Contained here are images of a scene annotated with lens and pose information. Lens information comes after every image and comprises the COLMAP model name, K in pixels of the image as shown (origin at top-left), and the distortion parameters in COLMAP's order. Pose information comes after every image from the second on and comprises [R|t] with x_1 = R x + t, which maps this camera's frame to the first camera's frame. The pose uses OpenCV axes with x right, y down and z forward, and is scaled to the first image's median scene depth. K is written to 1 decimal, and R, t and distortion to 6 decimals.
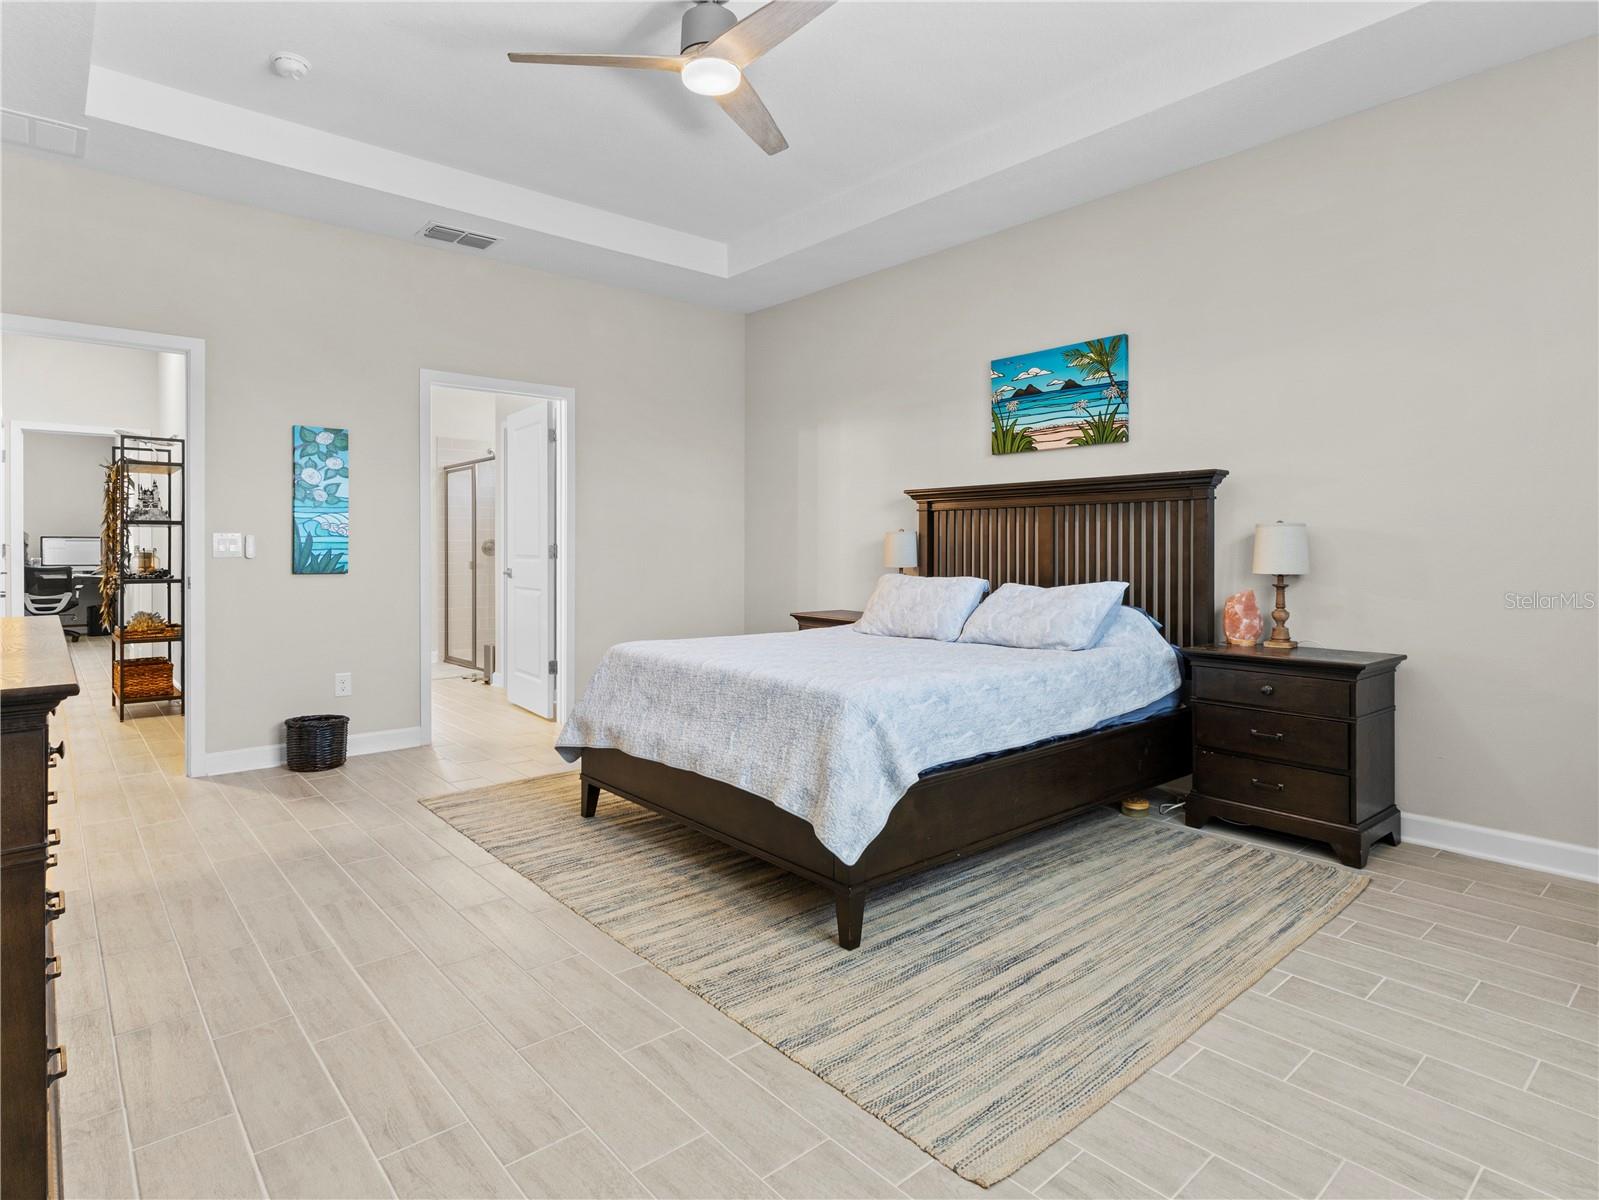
lens RADIAL K [[867.8, 0, 786.8], [0, 867.8, 579.1], [0, 0, 1]] dist [-0.003250, -0.000688]
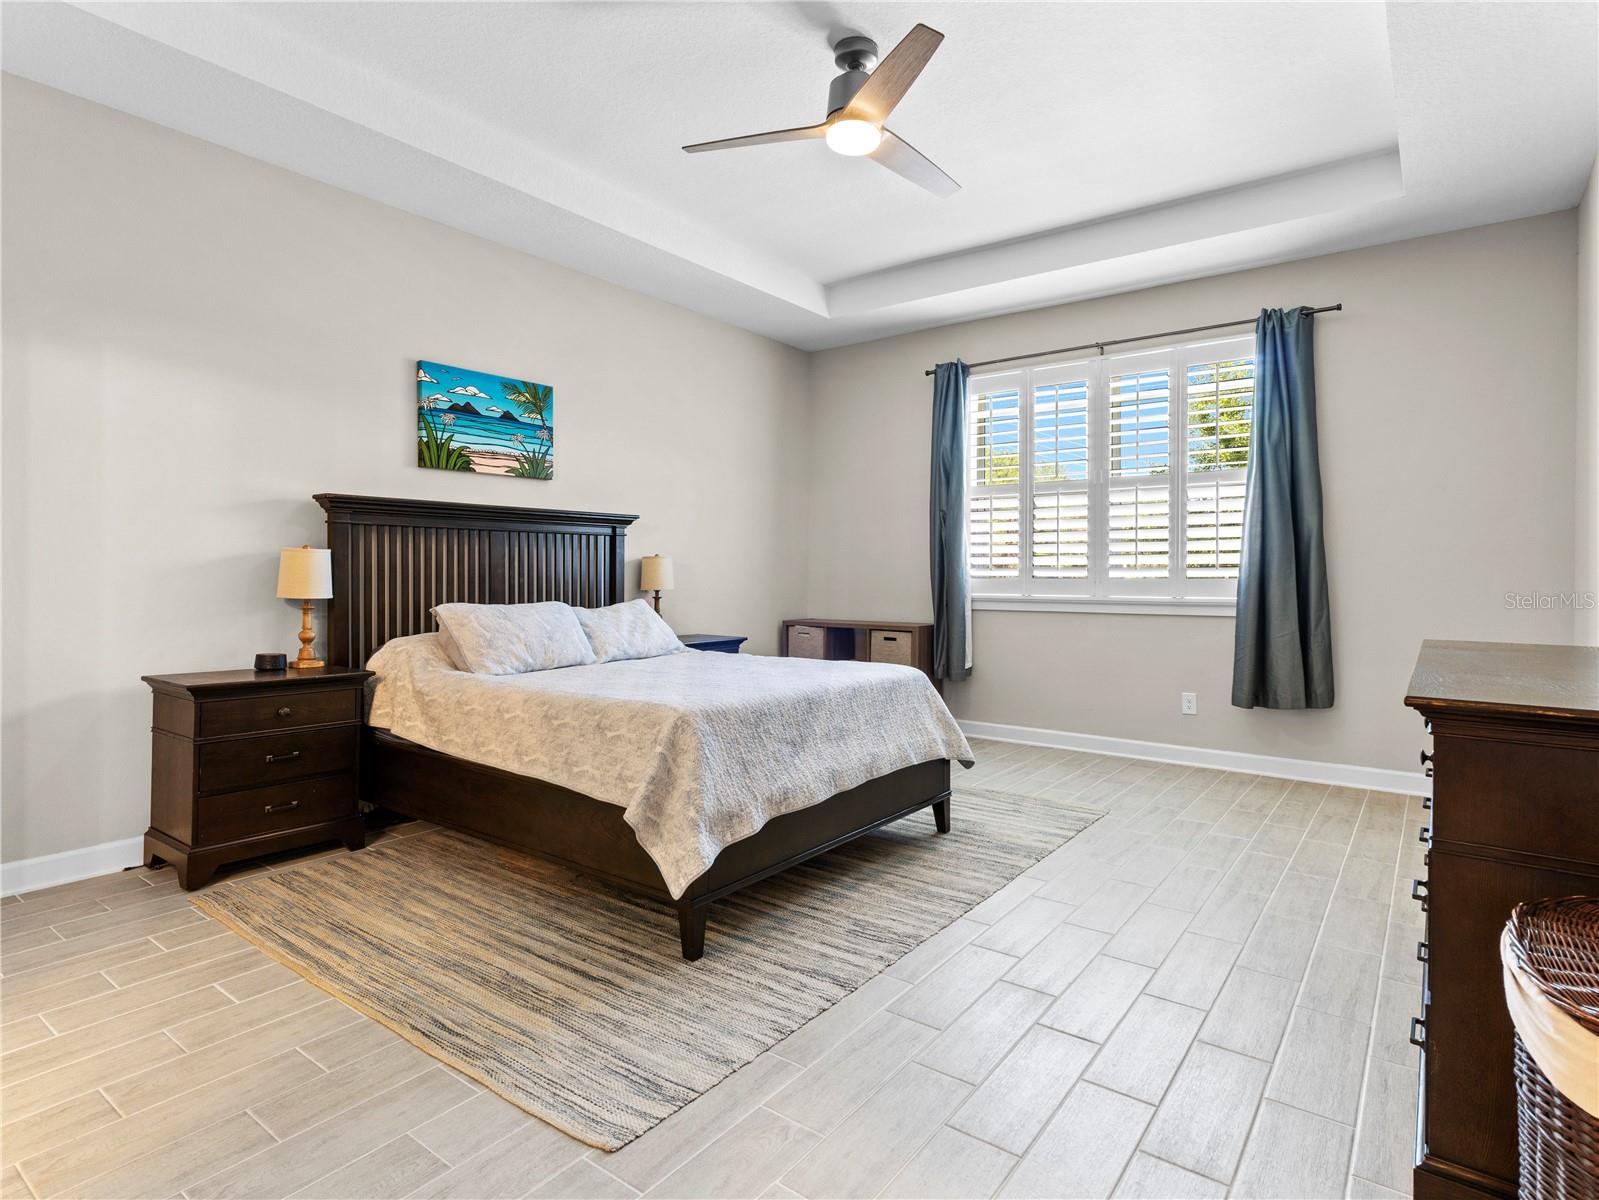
lens RADIAL K [[839.8, 0, 804.8], [0, 839.8, 609.8], [0, 0, 1]] dist [-0.001277, -0.000037]
pose [[-0.207959, -0.045211, 0.977092, -0.783009], [0.030316, 0.998153, 0.052638, -0.034533], [-0.977668, 0.040568, -0.206204, 0.907655]]
